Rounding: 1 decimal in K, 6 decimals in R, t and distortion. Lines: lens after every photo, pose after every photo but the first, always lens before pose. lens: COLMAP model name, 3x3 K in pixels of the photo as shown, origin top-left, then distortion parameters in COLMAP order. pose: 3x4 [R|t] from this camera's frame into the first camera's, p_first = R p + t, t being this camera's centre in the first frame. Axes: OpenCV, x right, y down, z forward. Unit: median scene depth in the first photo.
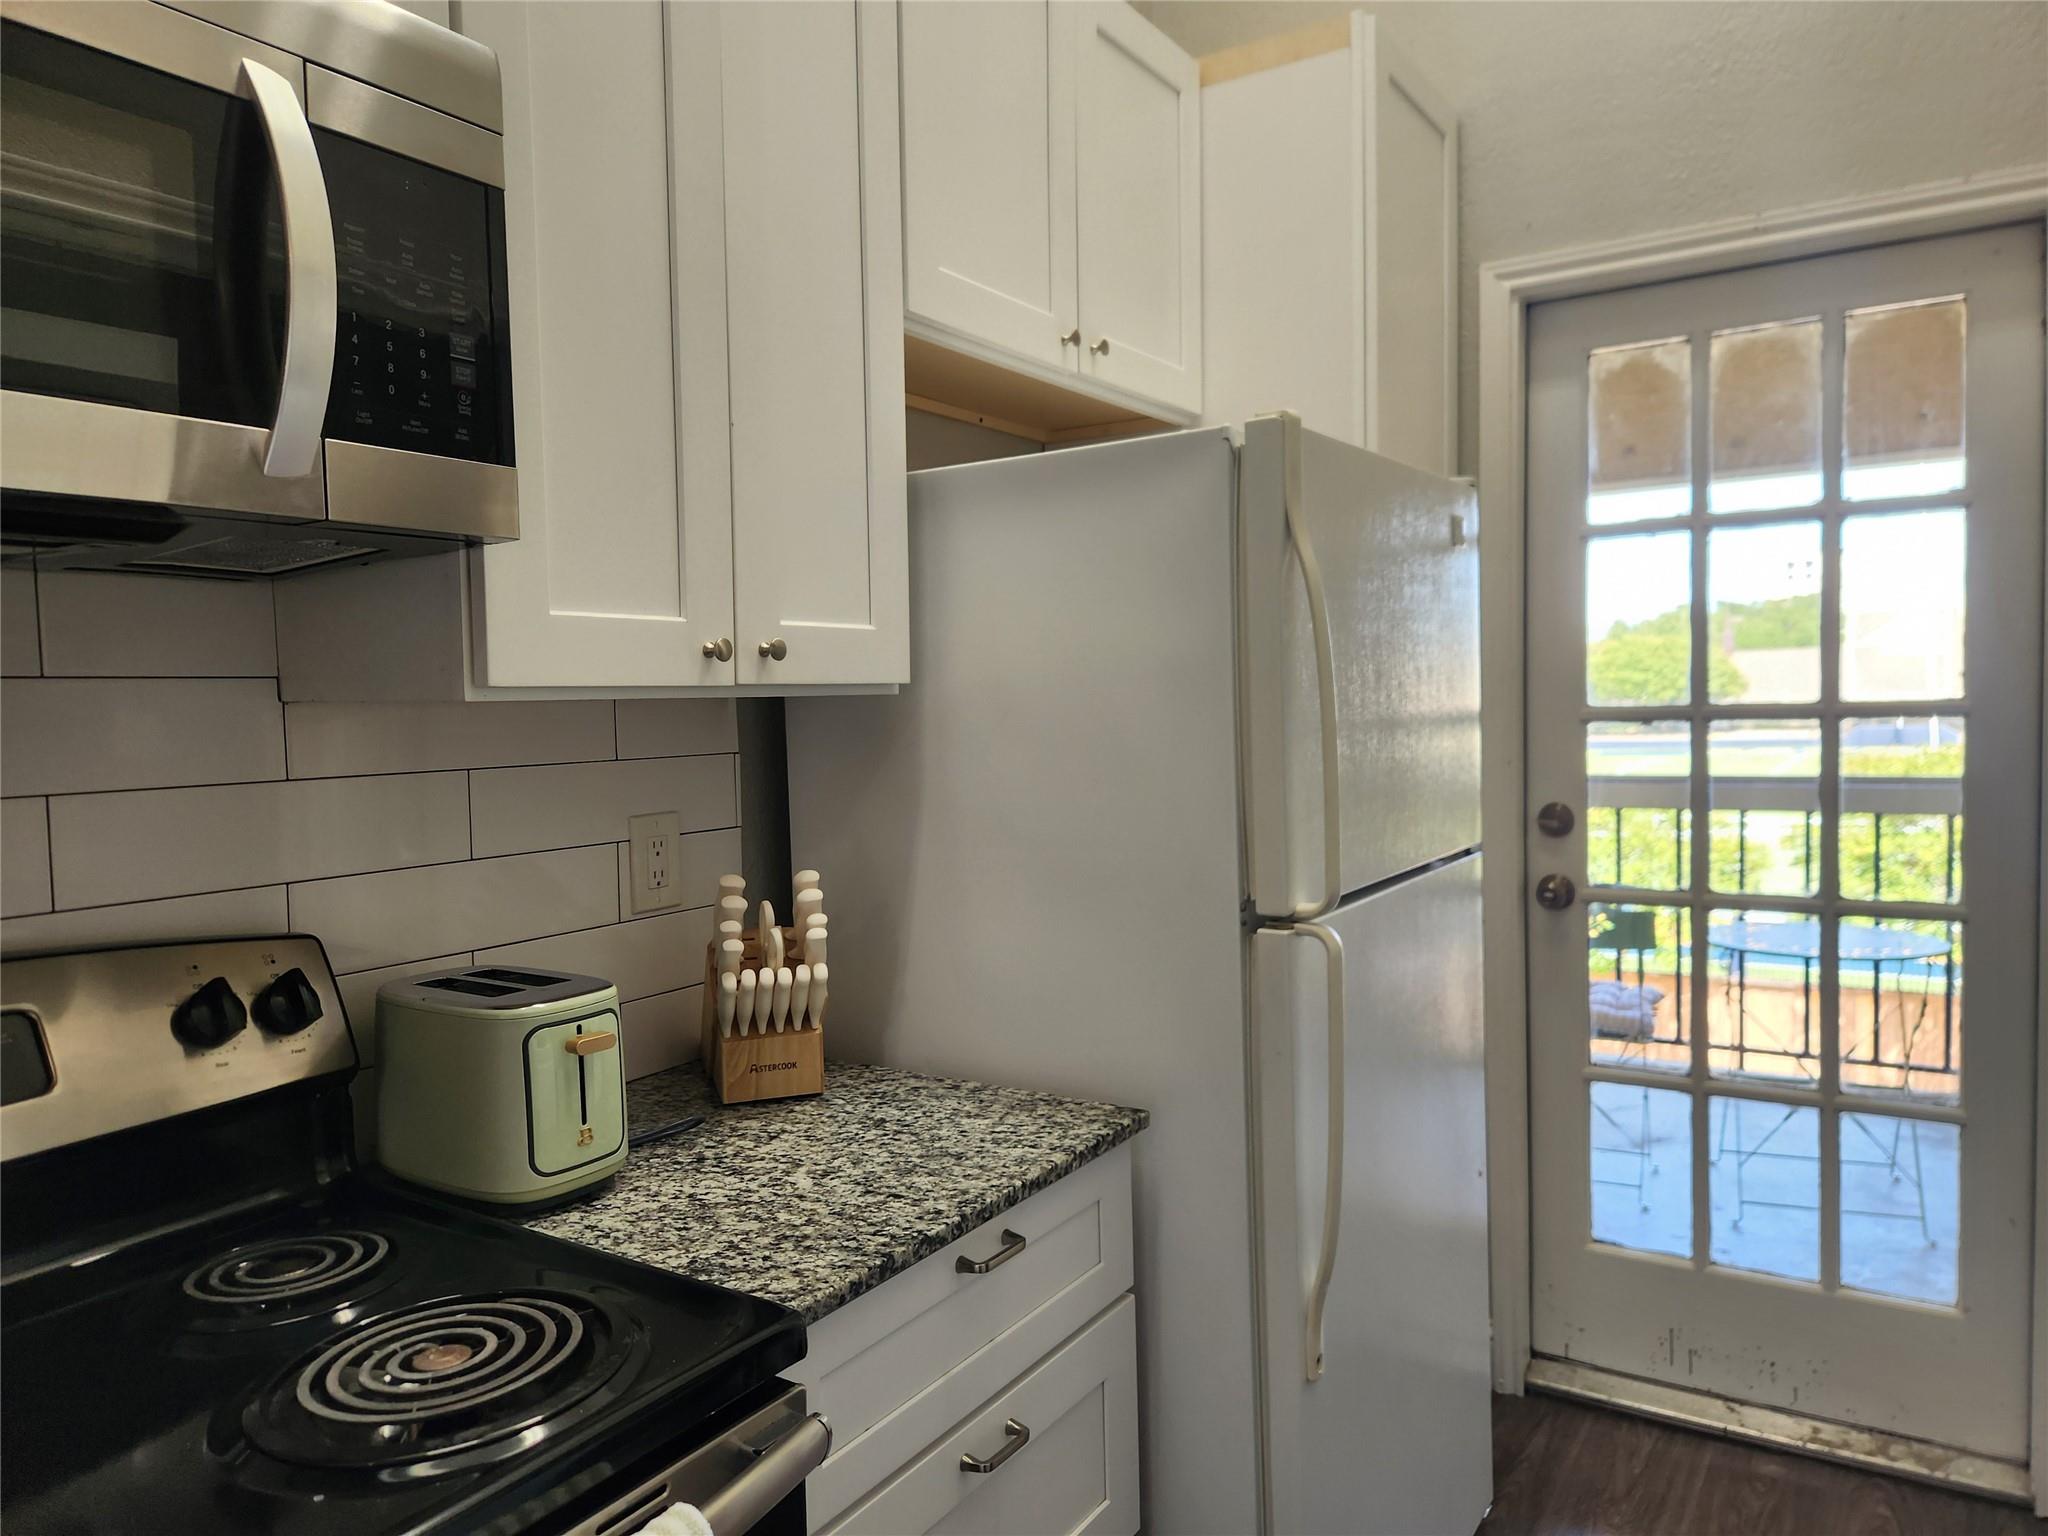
lens RADIAL K [[1371.7, 0, 1024.0], [0, 1371.7, 768.0], [0, 0, 1]] dist [0.074535, -0.073472]
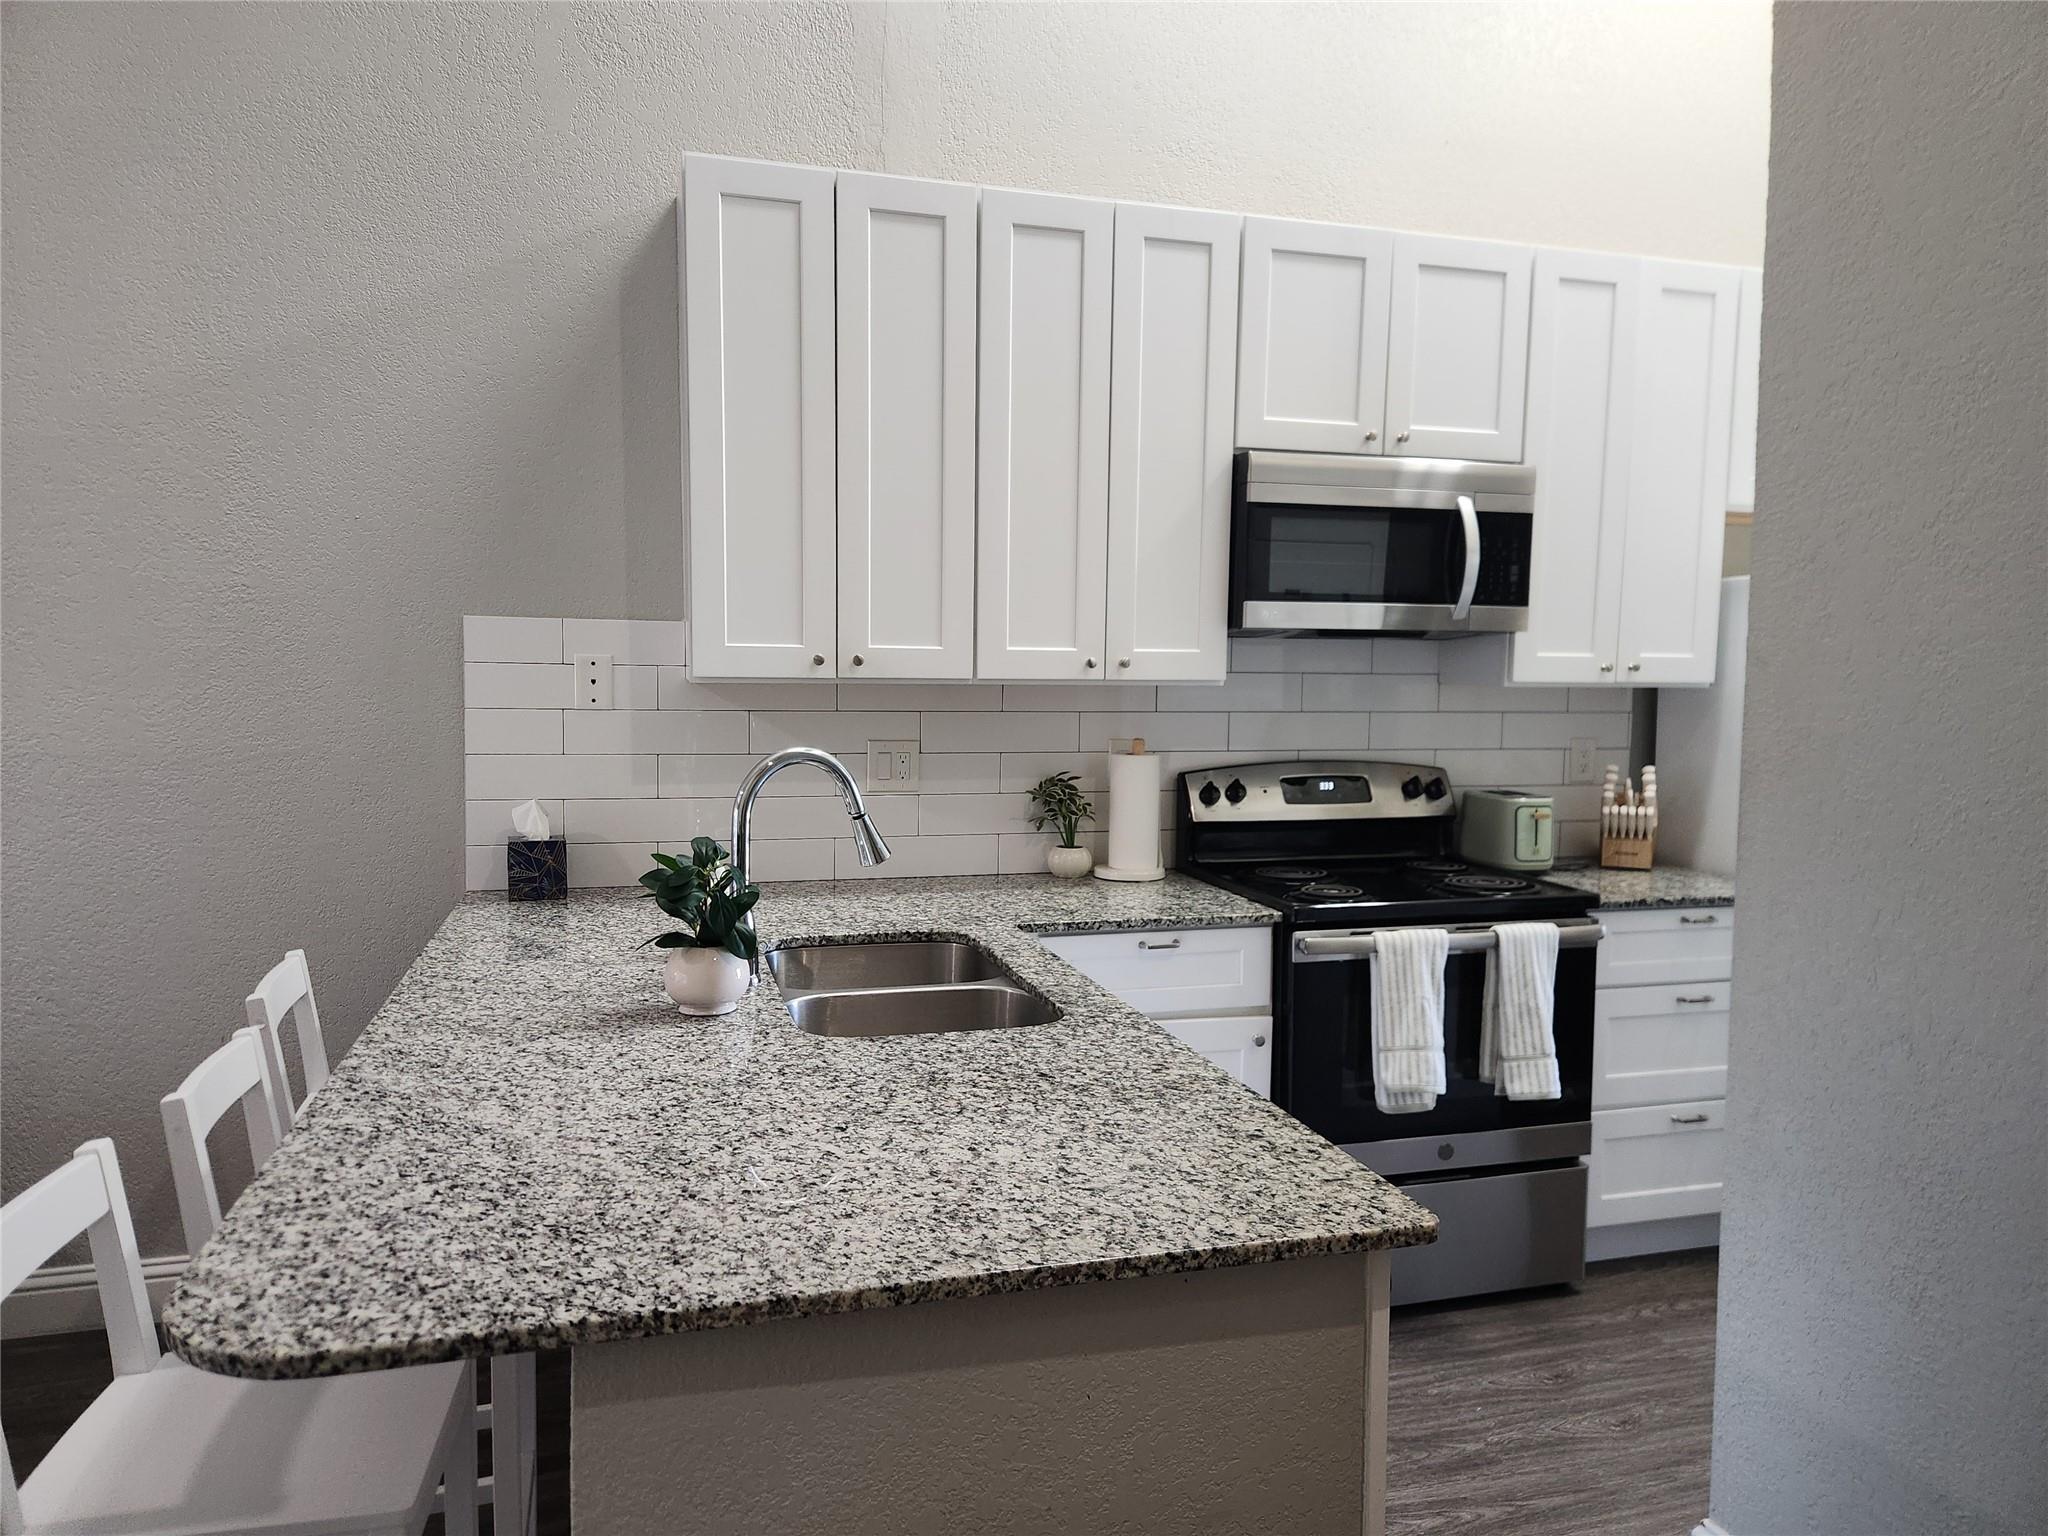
lens RADIAL K [[1369.8, 0, 1029.0], [0, 1369.8, 790.9], [0, 0, 1]] dist [0.071269, -0.066868]
pose [[0.758376, 0.087408, -0.645930, 0.535142], [-0.060086, 0.996123, 0.064251, 0.031953], [0.649042, -0.009915, 0.760688, -1.359002]]
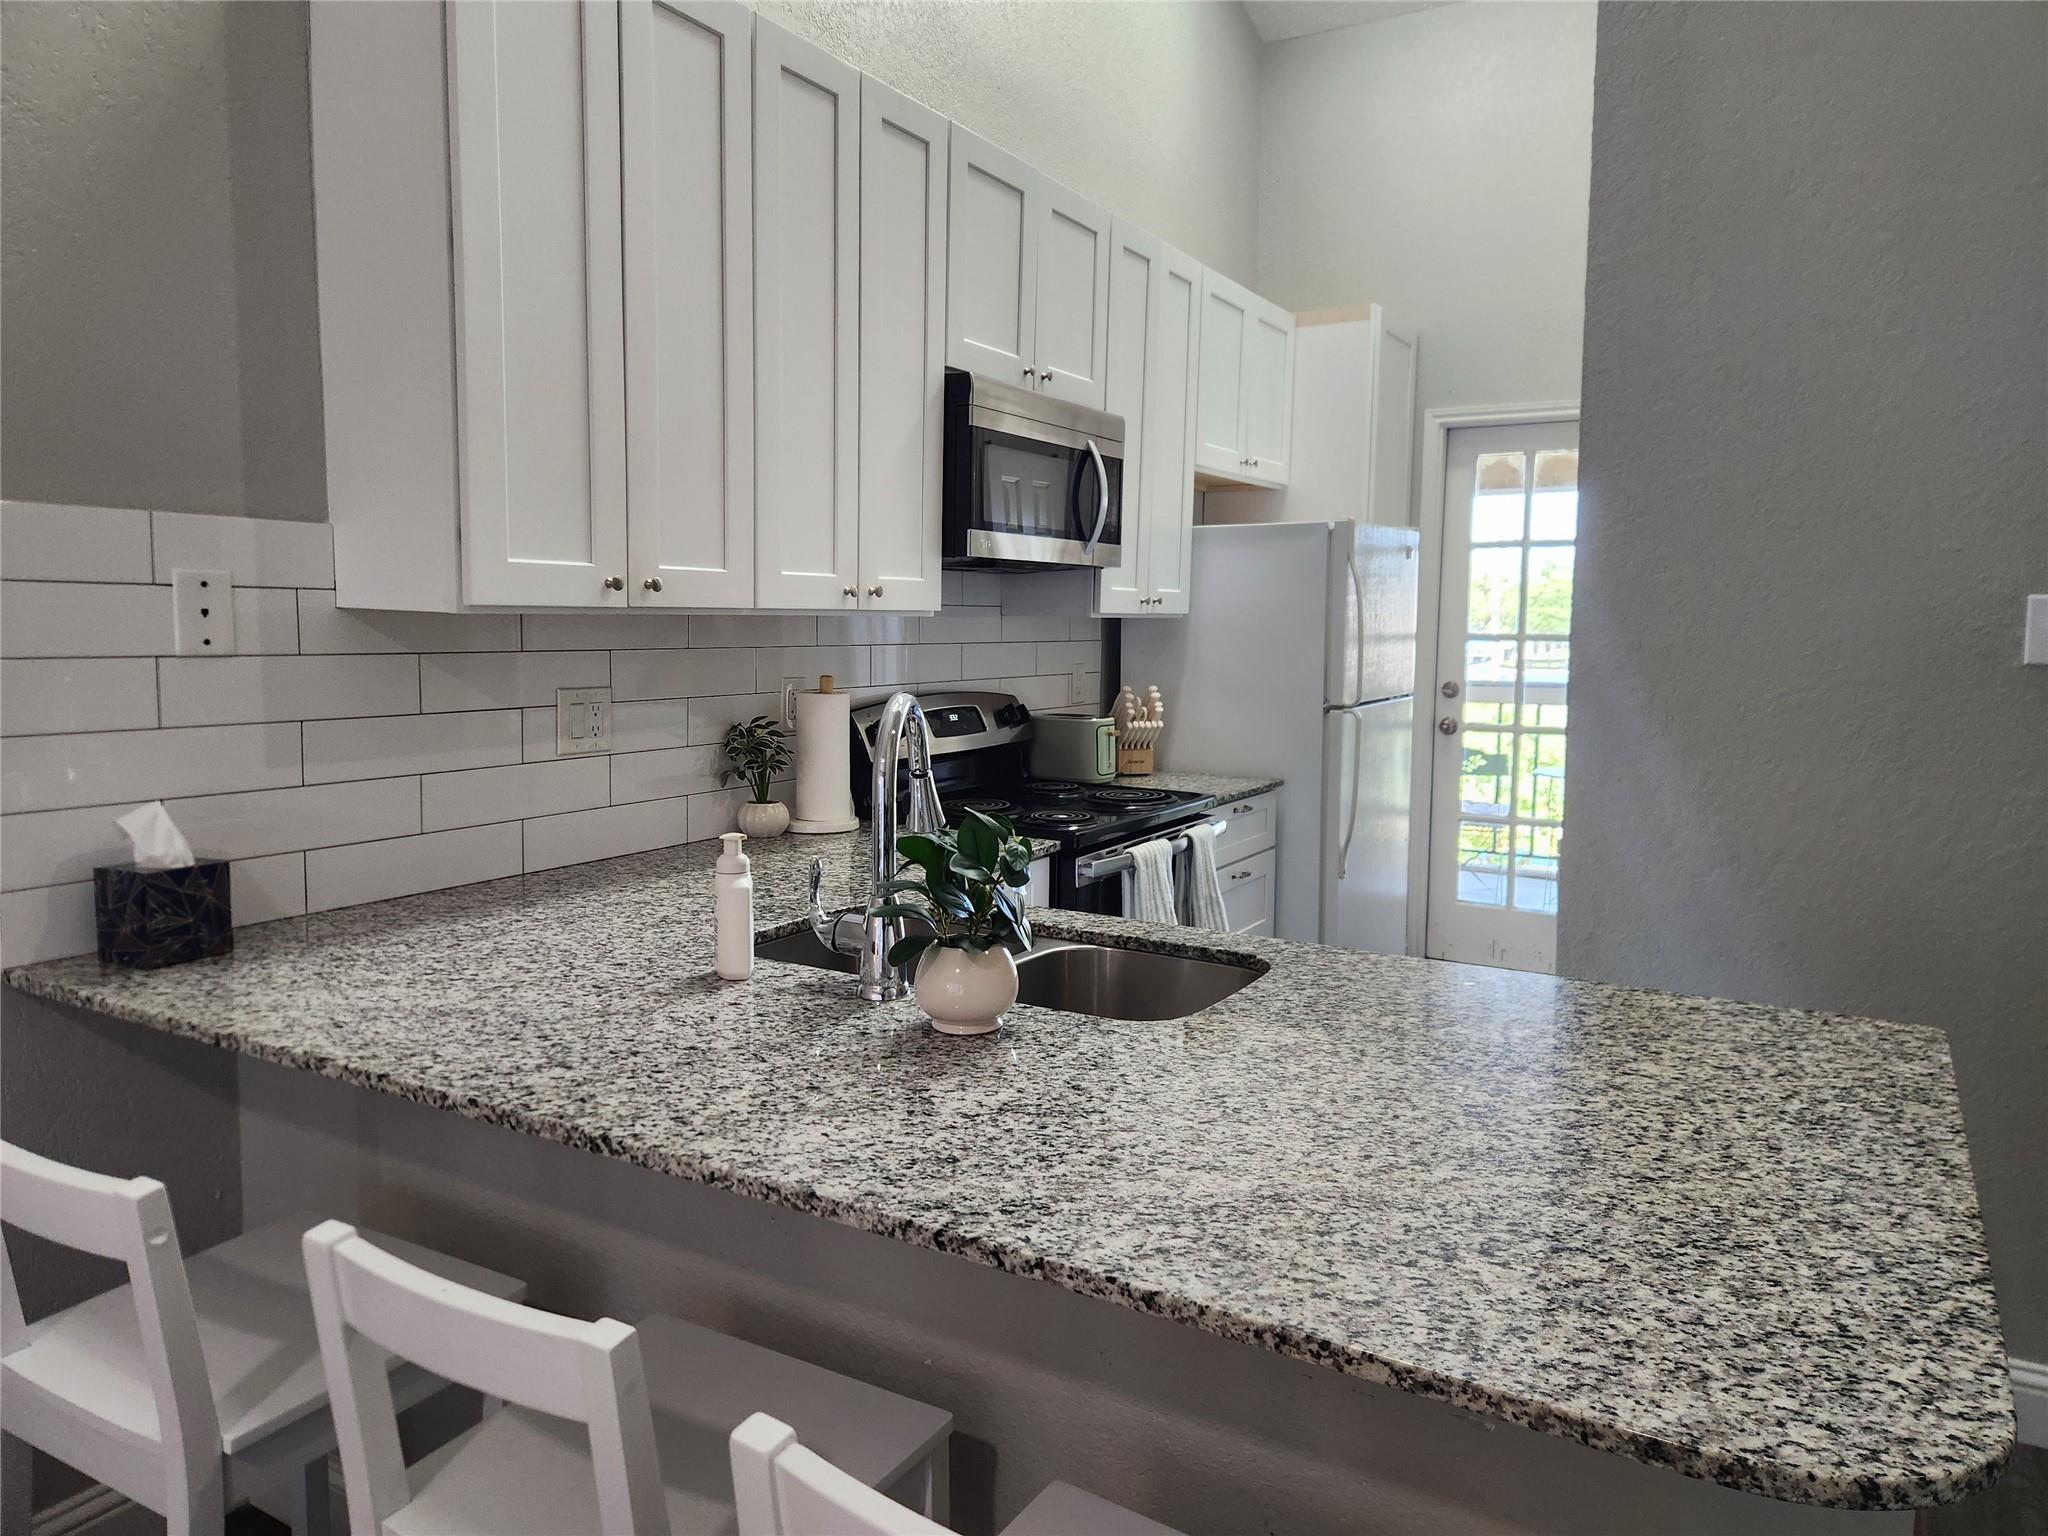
lens RADIAL K [[1371.7, 0, 1024.0], [0, 1371.7, 768.0], [0, 0, 1]] dist [0.074535, -0.073472]
pose [[0.998593, 0.025995, 0.046213, -0.521867], [-0.028692, 0.997863, 0.058700, 0.085782], [-0.044588, -0.059944, 0.997205, -1.582753]]
